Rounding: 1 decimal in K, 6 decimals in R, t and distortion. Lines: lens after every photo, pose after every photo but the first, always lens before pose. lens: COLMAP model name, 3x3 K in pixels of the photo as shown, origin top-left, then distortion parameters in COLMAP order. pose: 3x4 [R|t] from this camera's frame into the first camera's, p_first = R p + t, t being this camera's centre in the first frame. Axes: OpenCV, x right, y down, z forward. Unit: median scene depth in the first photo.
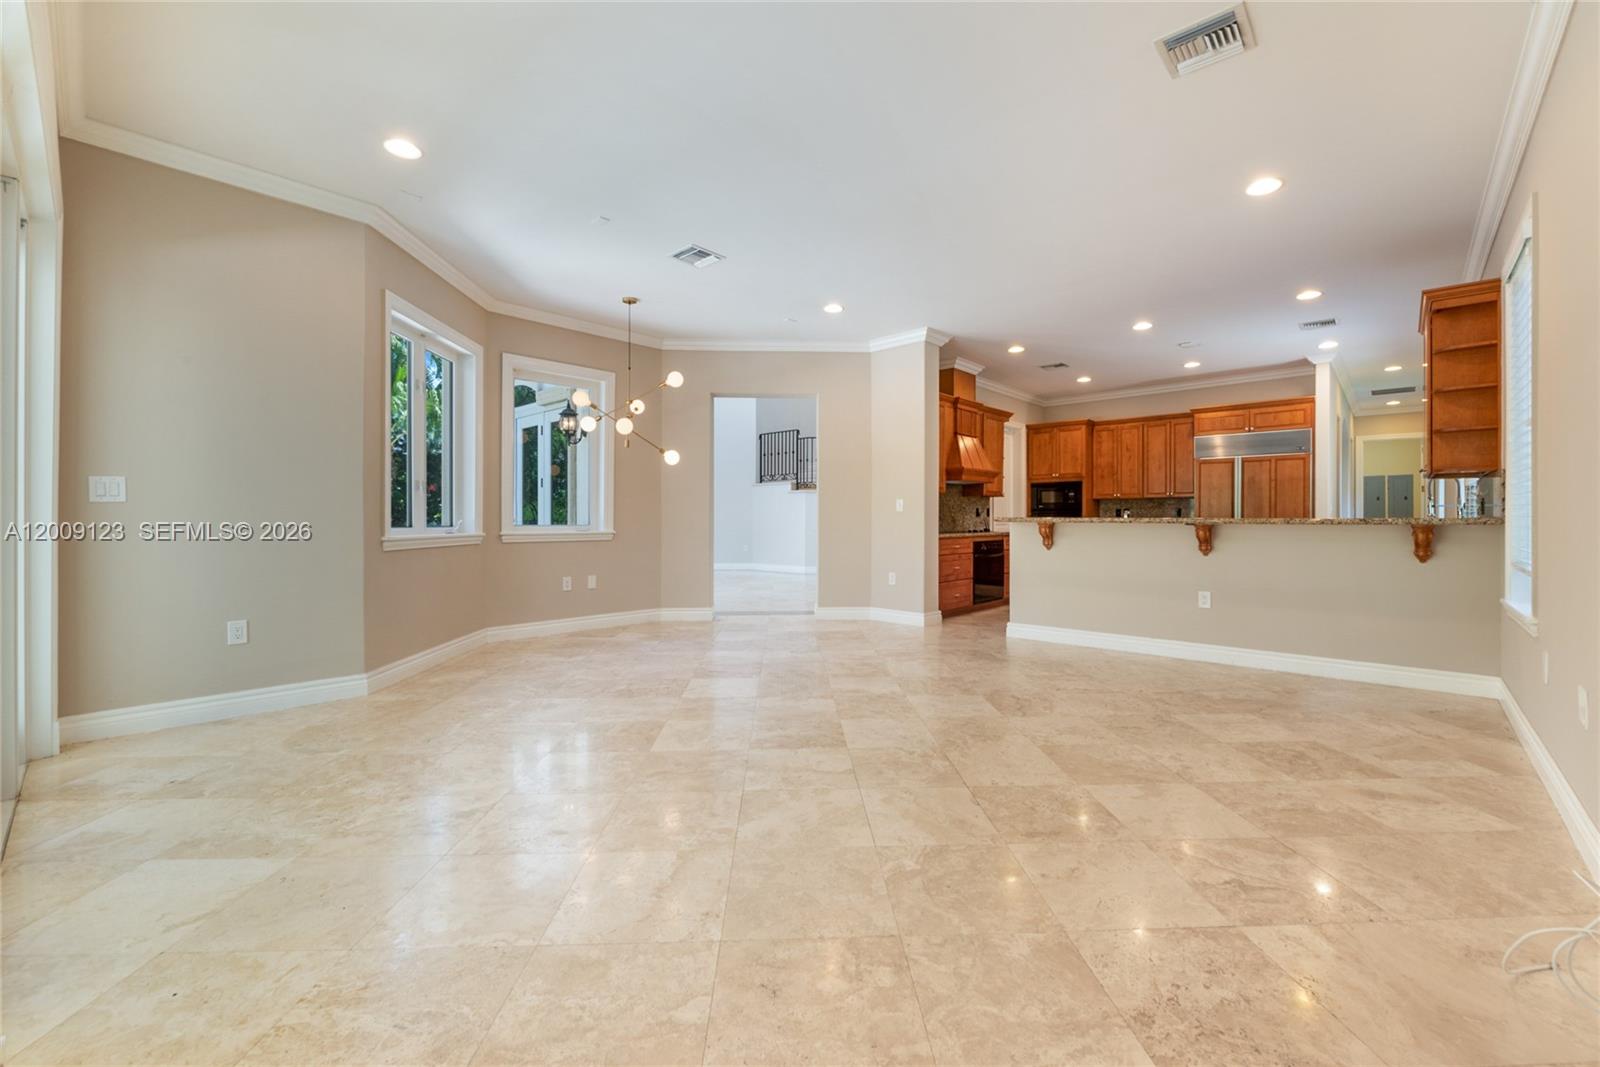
lens RADIAL K [[652.7, 0, 800.8], [0, 652.7, 519.3], [0, 0, 1]] dist [0.001550, 0.000227]
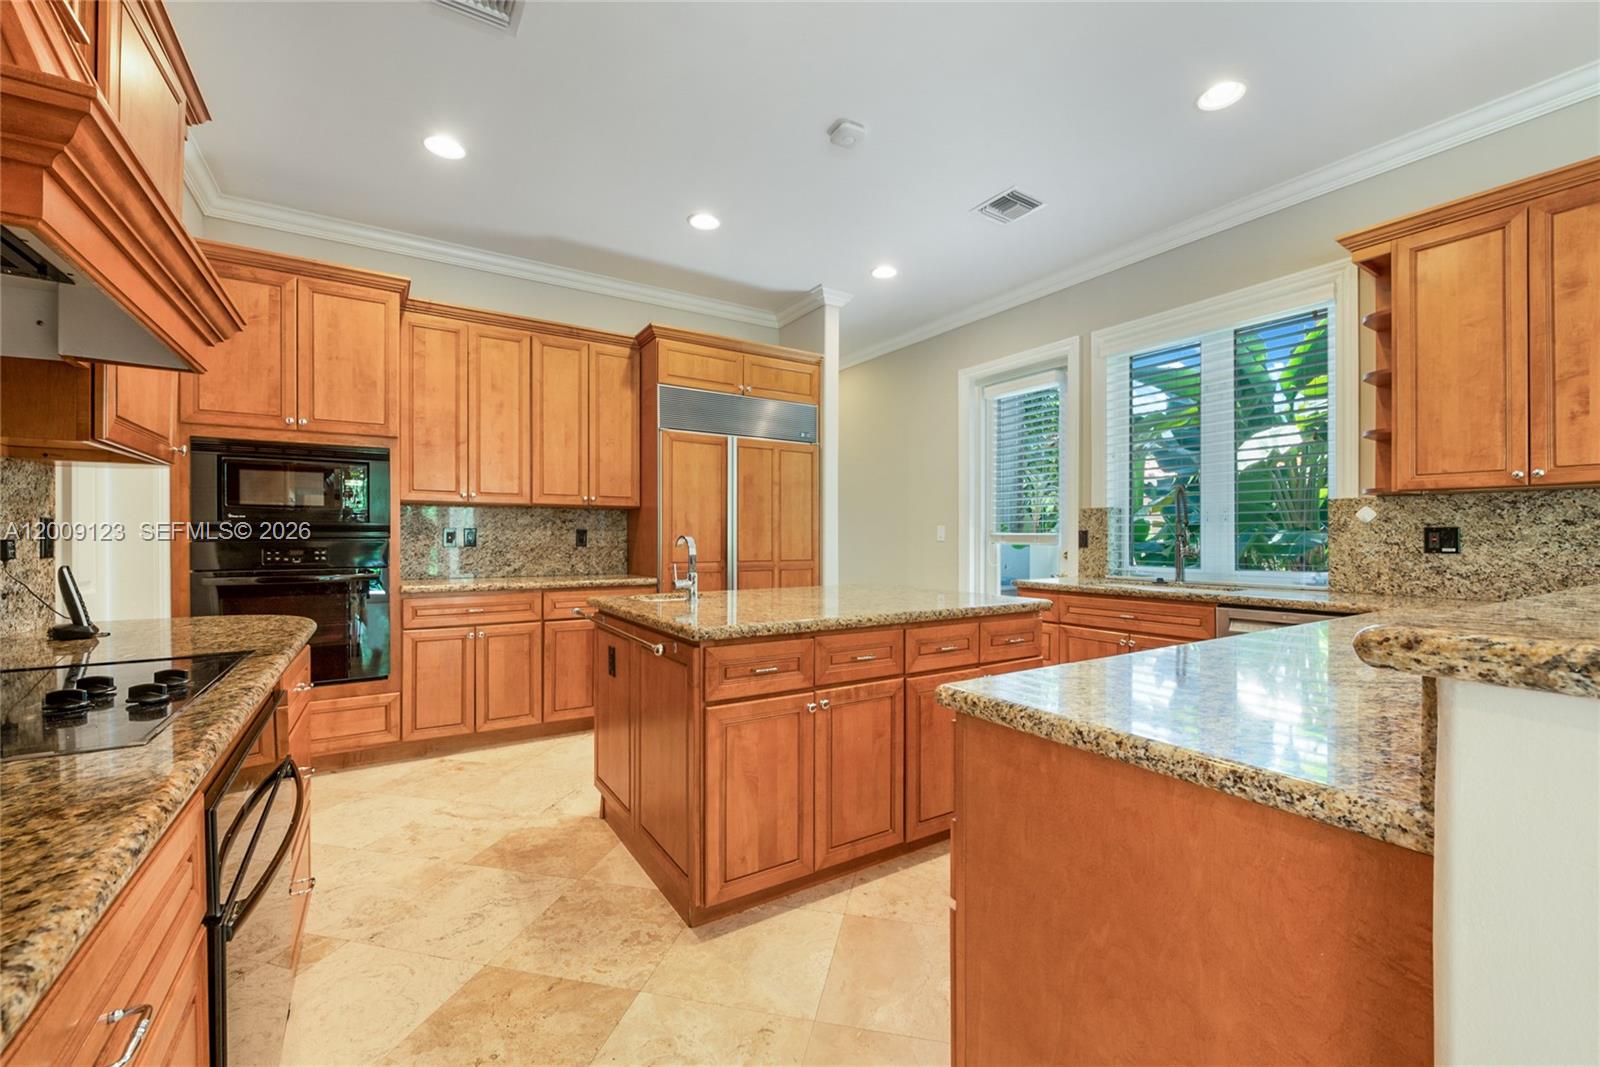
lens RADIAL K [[652.7, 0, 803.2], [0, 652.7, 537.6], [0, 0, 1]] dist [0.001550, 0.000227]
pose [[0.254557, 0.007065, 0.967032, 0.149284], [0.003870, 0.999958, -0.008325, -0.006406], [-0.967050, 0.005861, 0.254519, 0.713962]]
